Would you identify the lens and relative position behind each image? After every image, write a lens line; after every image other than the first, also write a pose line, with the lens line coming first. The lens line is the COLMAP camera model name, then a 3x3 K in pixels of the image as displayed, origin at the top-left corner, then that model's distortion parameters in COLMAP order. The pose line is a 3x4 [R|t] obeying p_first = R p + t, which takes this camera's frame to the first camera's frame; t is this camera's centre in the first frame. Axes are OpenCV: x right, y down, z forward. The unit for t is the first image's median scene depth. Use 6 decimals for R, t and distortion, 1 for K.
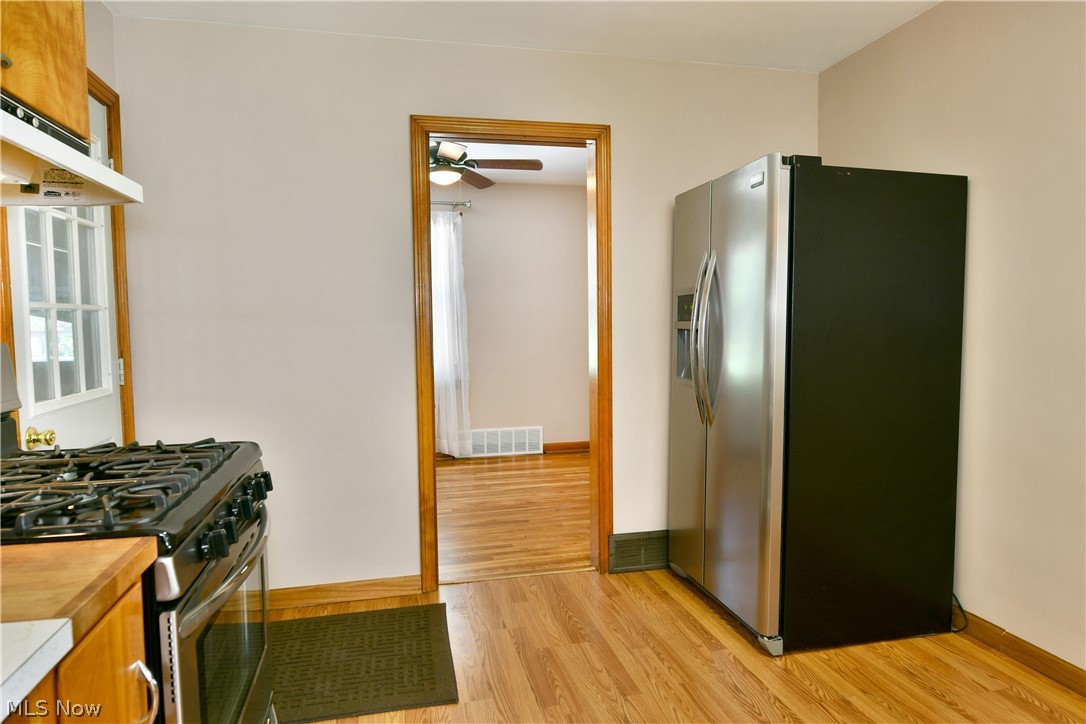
lens RADIAL K [[660.9, 0, 535.9], [0, 660.9, 357.9], [0, 0, 1]] dist [-0.008609, -0.006052]
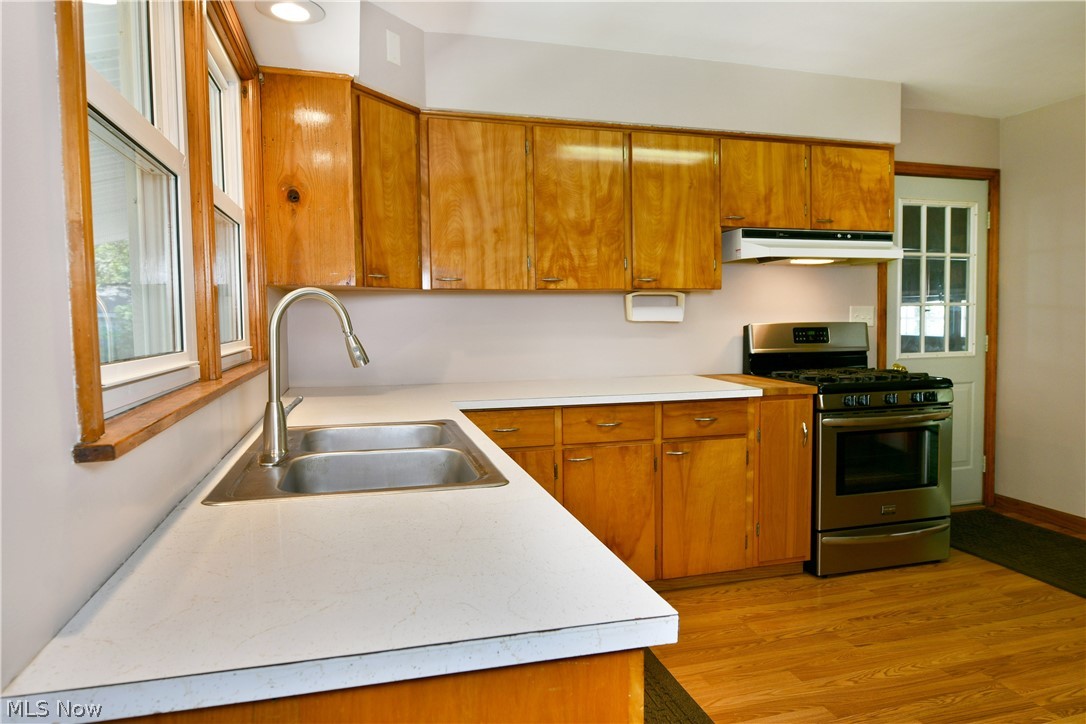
lens RADIAL K [[672.6, 0, 544.5], [0, 672.6, 337.1], [0, 0, 1]] dist [-0.022574, -0.003348]
pose [[0.048074, 0.045049, -0.997827, 1.094406], [-0.051652, 0.997758, 0.042558, -0.007889], [0.997507, 0.049493, 0.050293, -0.185979]]
